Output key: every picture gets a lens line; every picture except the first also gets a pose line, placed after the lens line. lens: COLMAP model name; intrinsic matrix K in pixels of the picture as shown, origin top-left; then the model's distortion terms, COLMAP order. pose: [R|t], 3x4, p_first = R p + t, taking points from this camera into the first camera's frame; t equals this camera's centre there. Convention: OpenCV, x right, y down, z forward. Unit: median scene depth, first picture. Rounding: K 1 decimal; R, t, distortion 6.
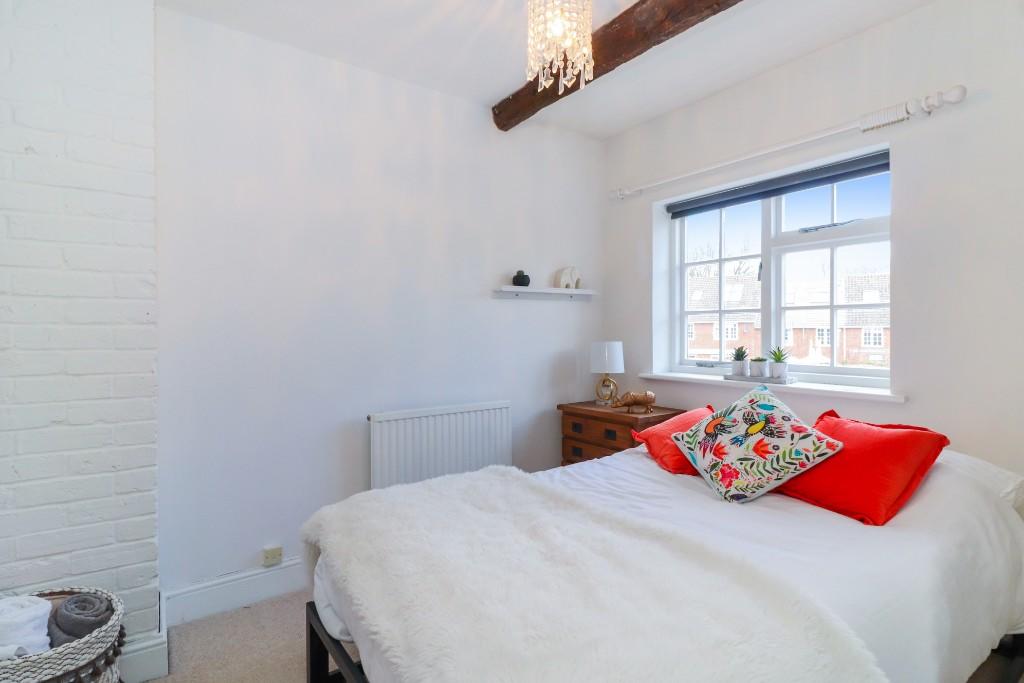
lens RADIAL K [[509.6, 0, 507.1], [0, 509.6, 339.3], [0, 0, 1]] dist [-0.002518, -0.001311]
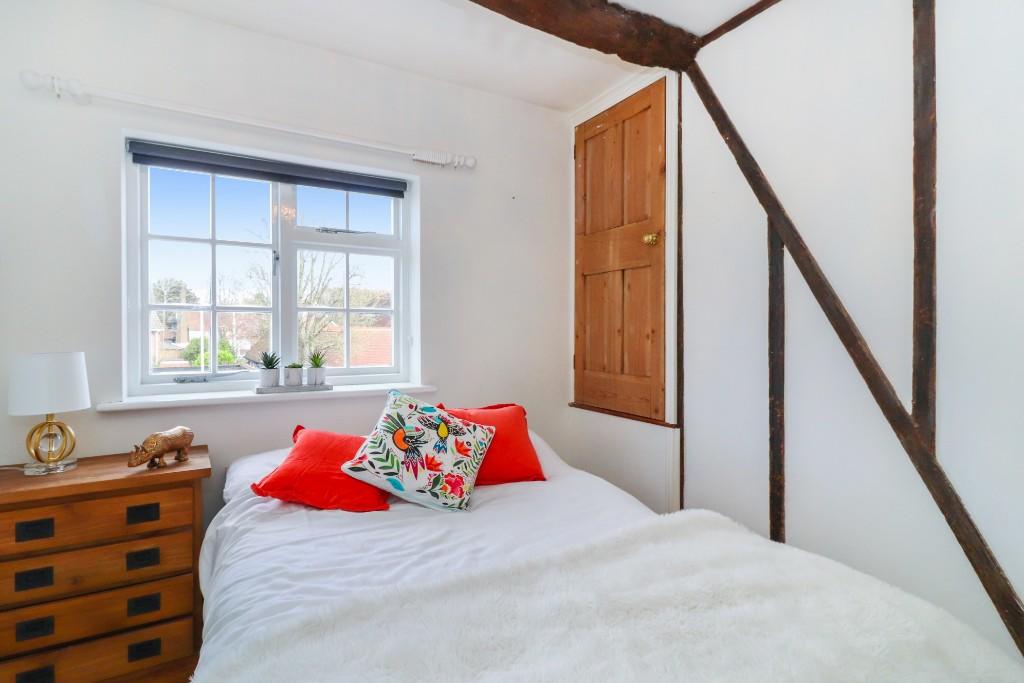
lens RADIAL K [[509.6, 0, 509.0], [0, 509.6, 336.1], [0, 0, 1]] dist [-0.002518, -0.001311]
pose [[0.075744, -0.002725, 0.997124, -0.381380], [0.016548, 0.999862, 0.001476, -0.007480], [-0.996990, 0.016388, 0.075779, 0.617513]]
